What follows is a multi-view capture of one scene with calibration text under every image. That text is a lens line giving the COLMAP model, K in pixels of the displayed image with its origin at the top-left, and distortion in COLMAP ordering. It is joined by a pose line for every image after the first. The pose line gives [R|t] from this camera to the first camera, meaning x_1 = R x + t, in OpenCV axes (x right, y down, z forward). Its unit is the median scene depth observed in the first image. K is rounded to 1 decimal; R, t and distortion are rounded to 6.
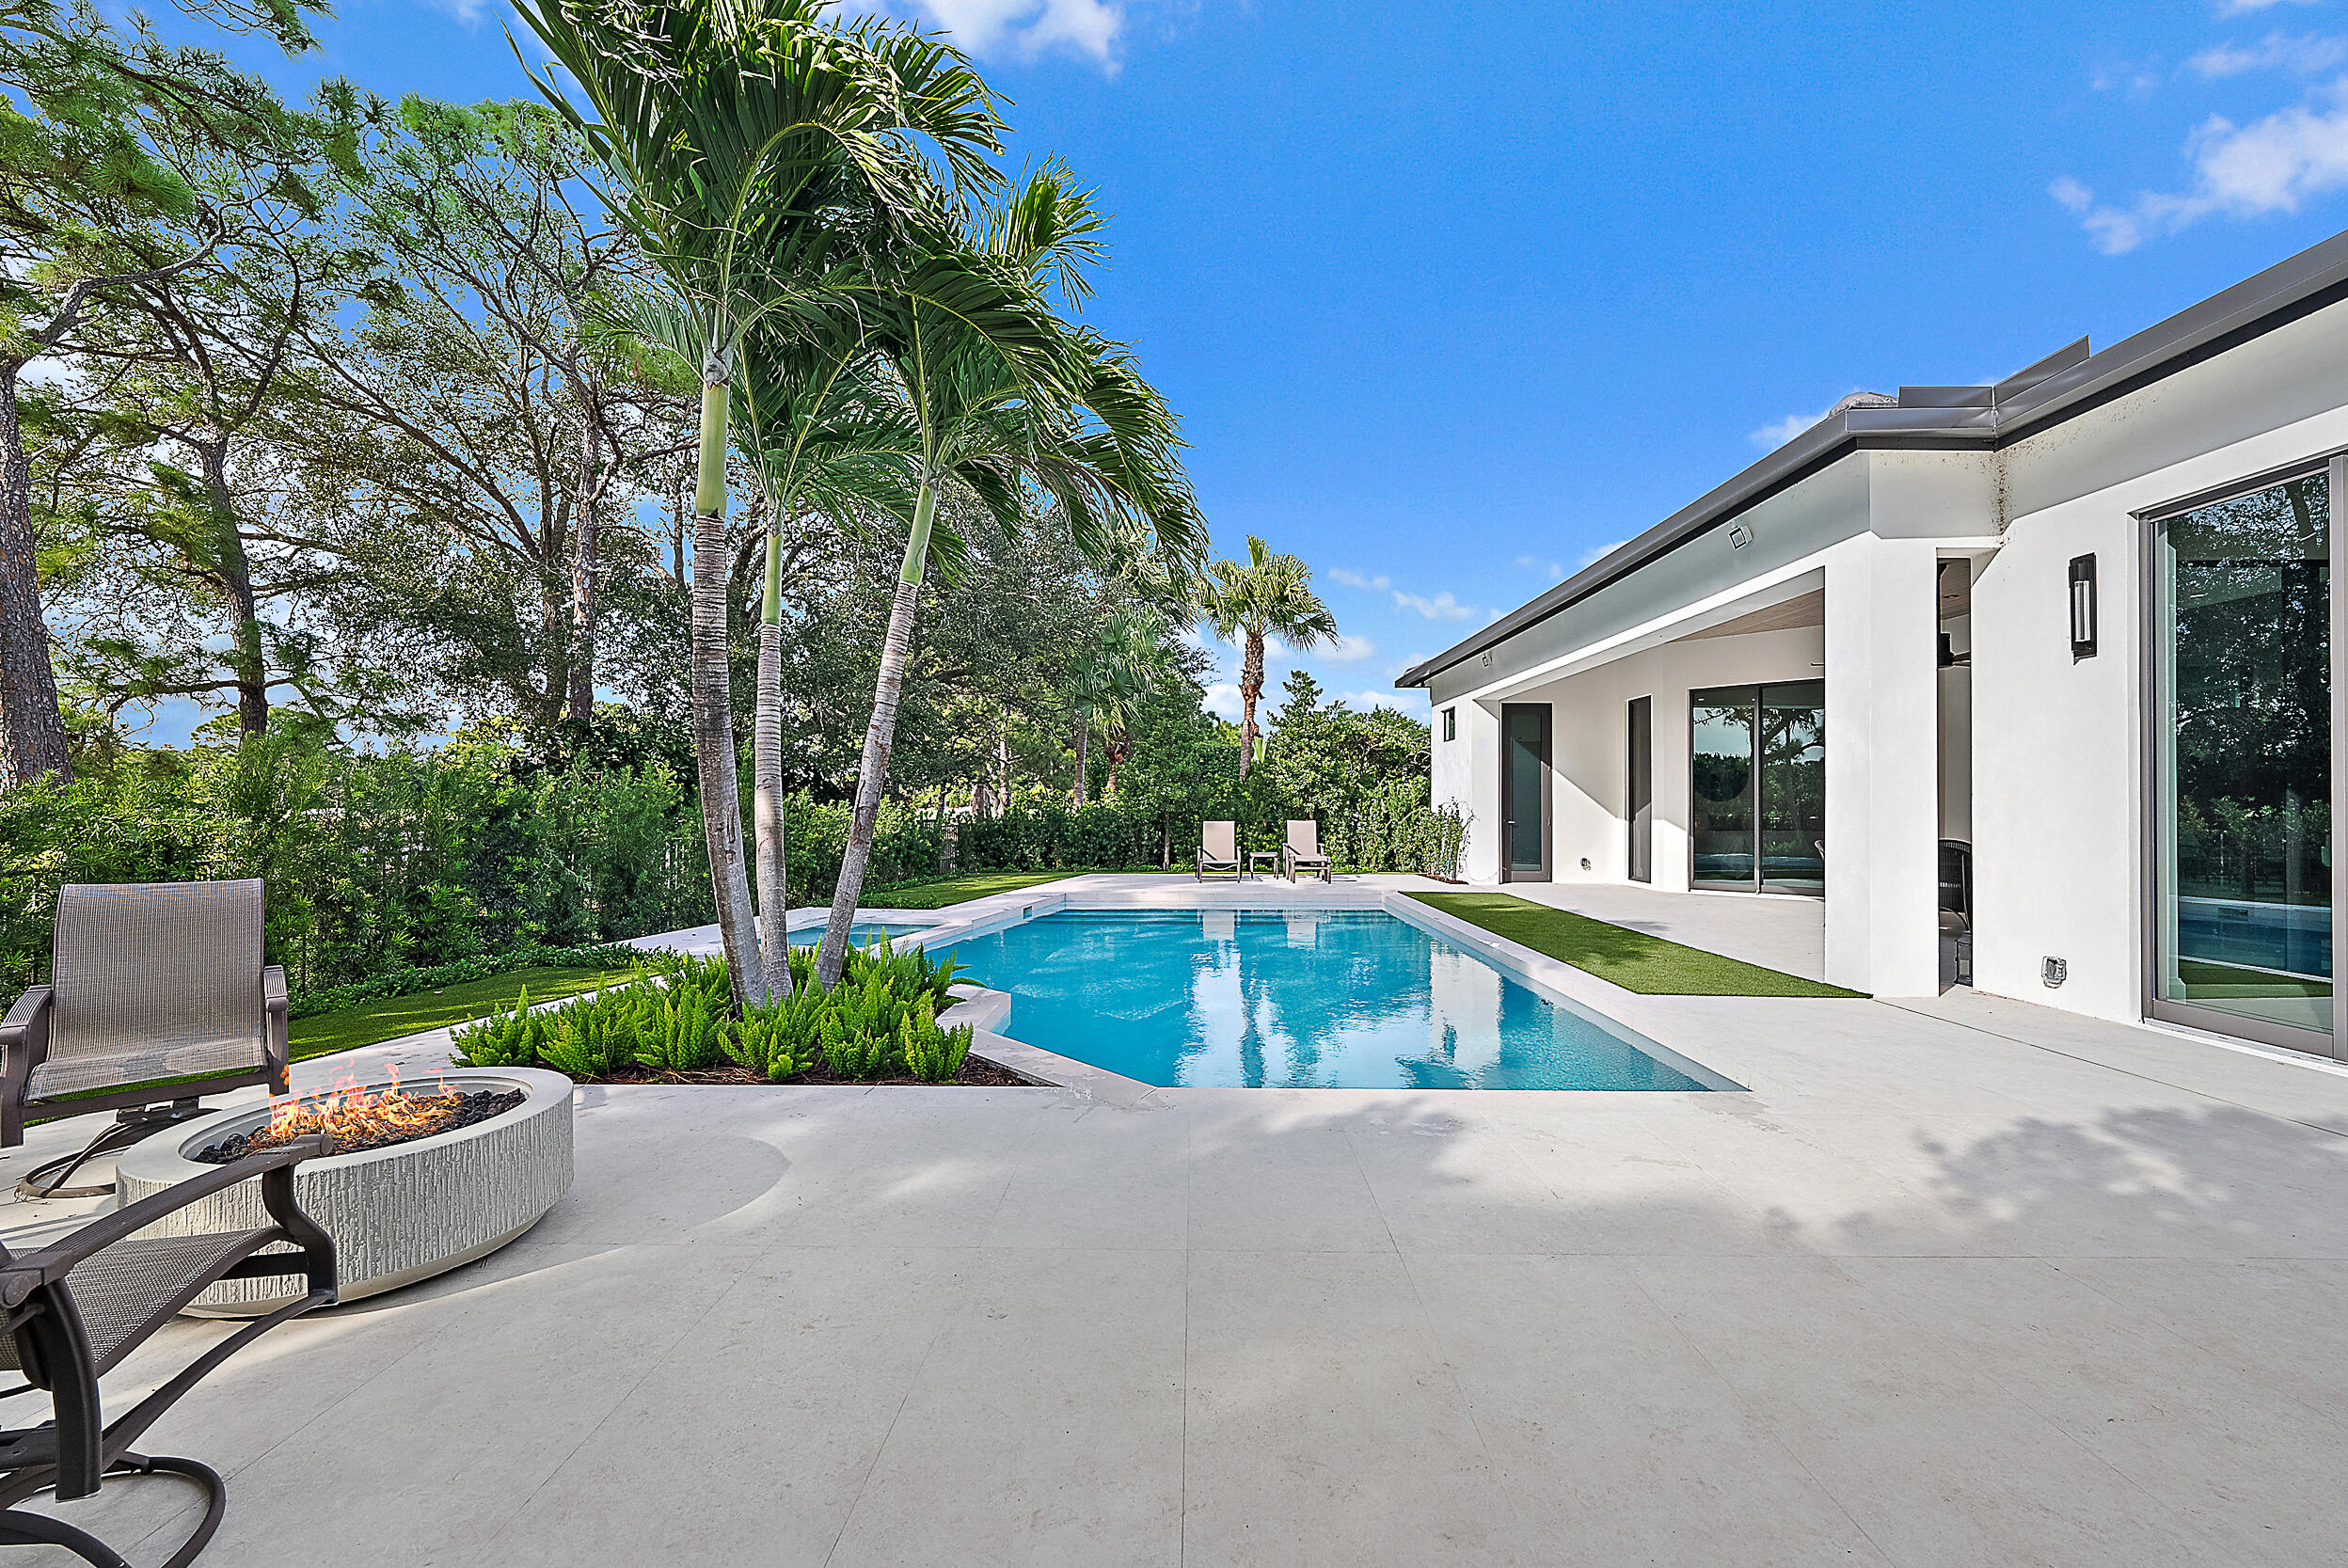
lens RADIAL K [[931.7, 0, 1174.0], [0, 931.7, 784.0], [0, 0, 1]] dist [0.014330, 0.000105]
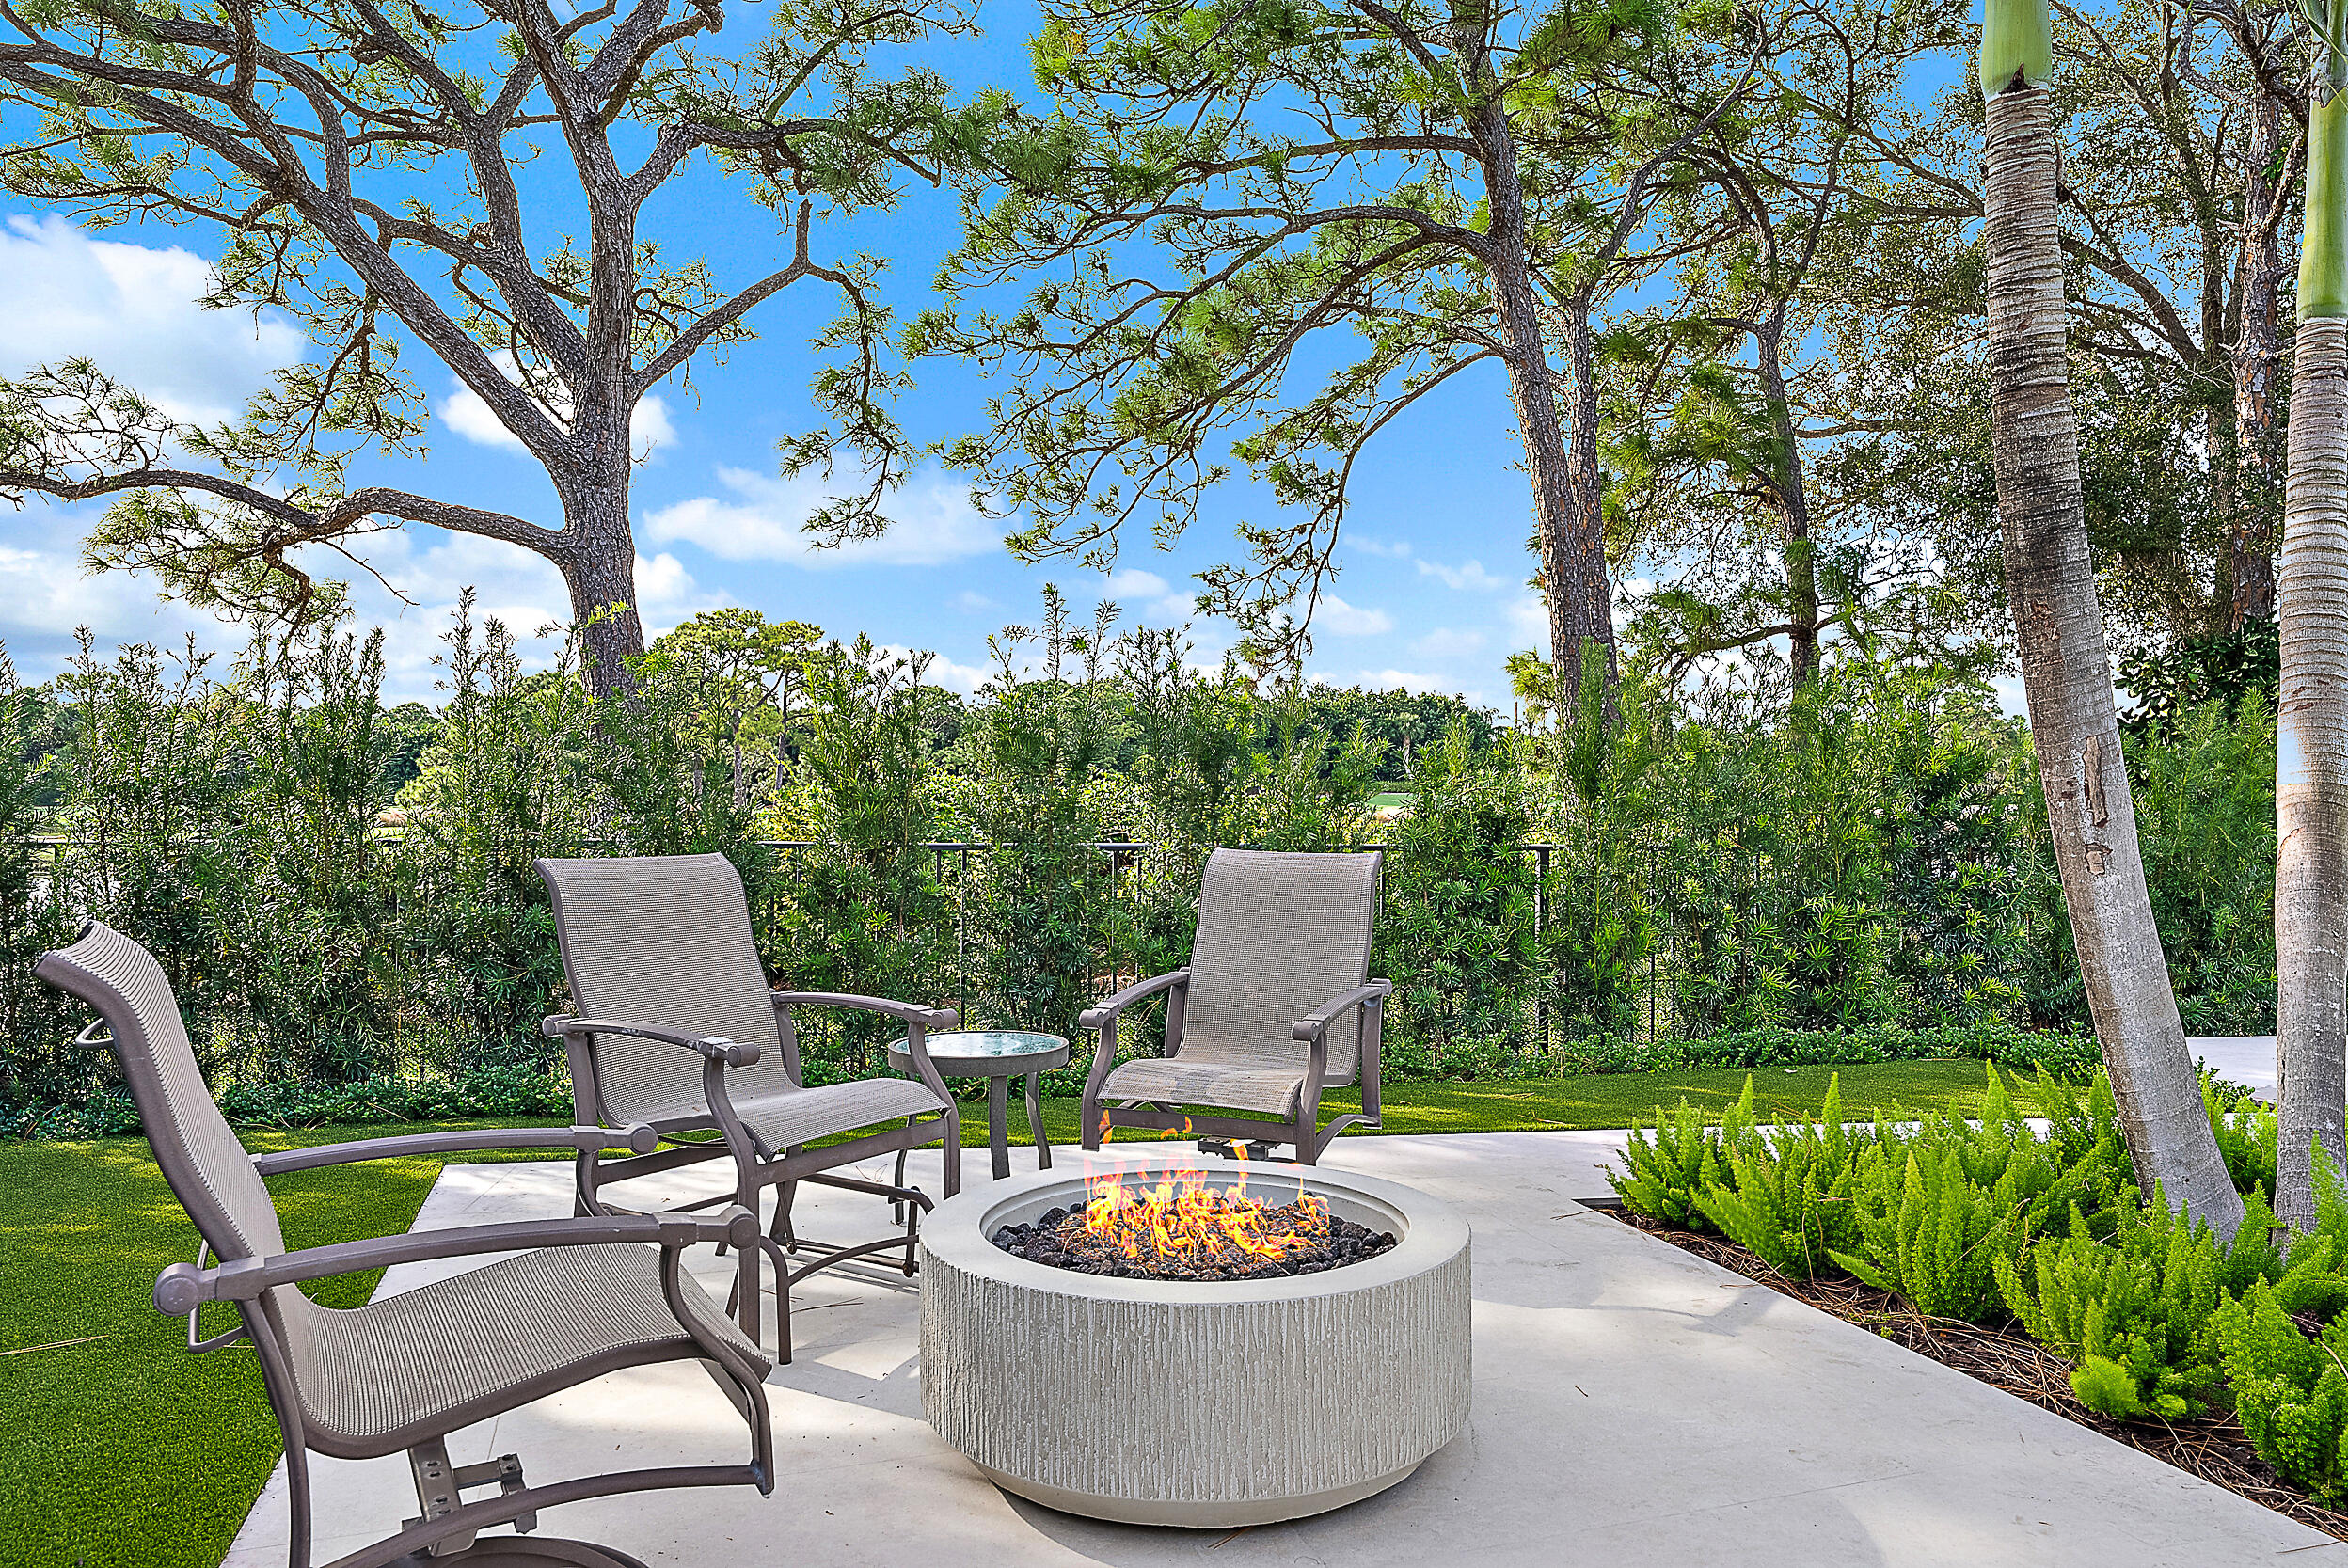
lens RADIAL K [[1569.0, 0, 1174.0], [0, 1569.0, 784.0], [0, 0, 1]] dist [0.000279, 0.001334]
pose [[0.339797, -0.008428, -0.940461, 0.047188], [0.020014, 0.999798, -0.001729, 0.023564], [0.940286, -0.018234, 0.339898, 0.242582]]
